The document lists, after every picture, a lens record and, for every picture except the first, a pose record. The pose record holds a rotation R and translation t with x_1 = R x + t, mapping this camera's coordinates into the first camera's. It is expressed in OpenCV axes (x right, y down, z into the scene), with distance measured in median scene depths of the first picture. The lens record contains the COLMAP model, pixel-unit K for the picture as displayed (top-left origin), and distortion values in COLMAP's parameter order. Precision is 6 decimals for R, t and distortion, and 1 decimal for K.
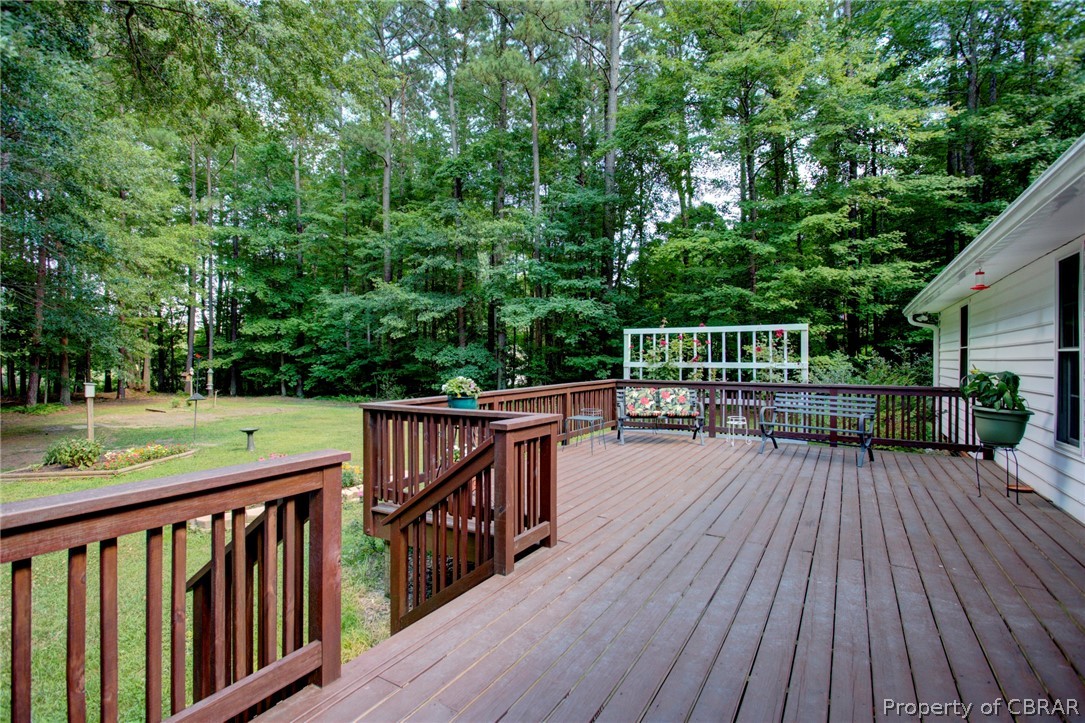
lens RADIAL K [[517.7, 0, 538.1], [0, 517.7, 361.4], [0, 0, 1]] dist [-0.009040, 0.001111]
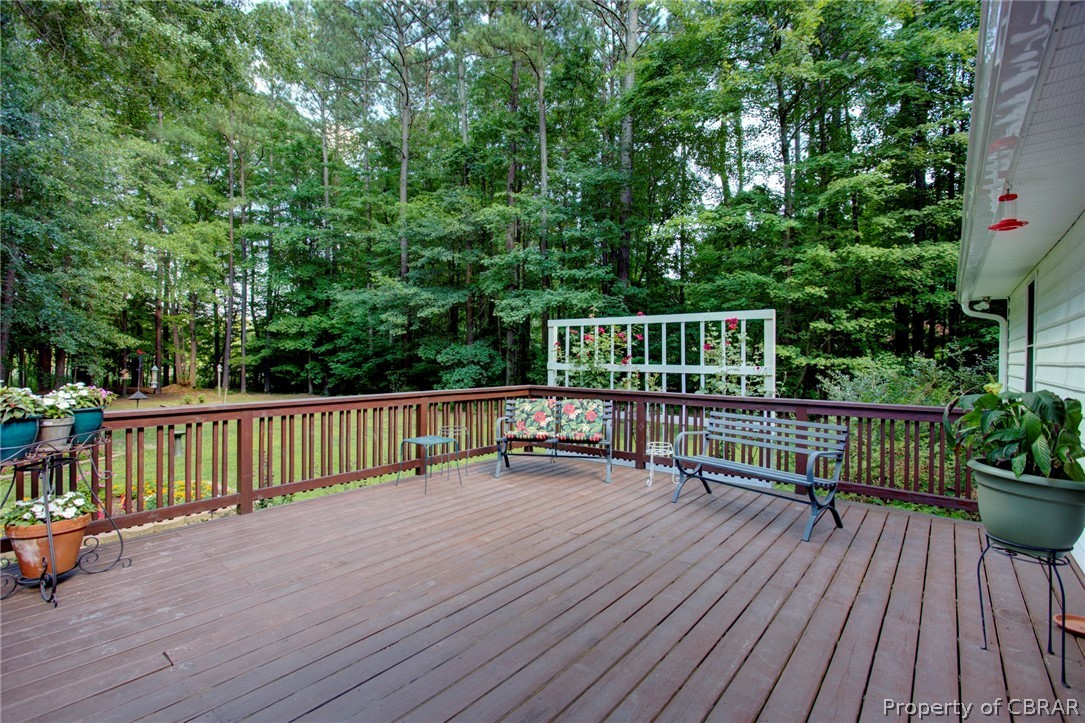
lens RADIAL K [[517.7, 0, 538.1], [0, 517.7, 361.4], [0, 0, 1]] dist [-0.009040, 0.001111]
pose [[0.991257, 0.009666, -0.131591, 0.164820], [-0.009625, 0.999953, 0.000948, -0.001142], [0.131594, 0.000327, 0.991304, 0.152320]]
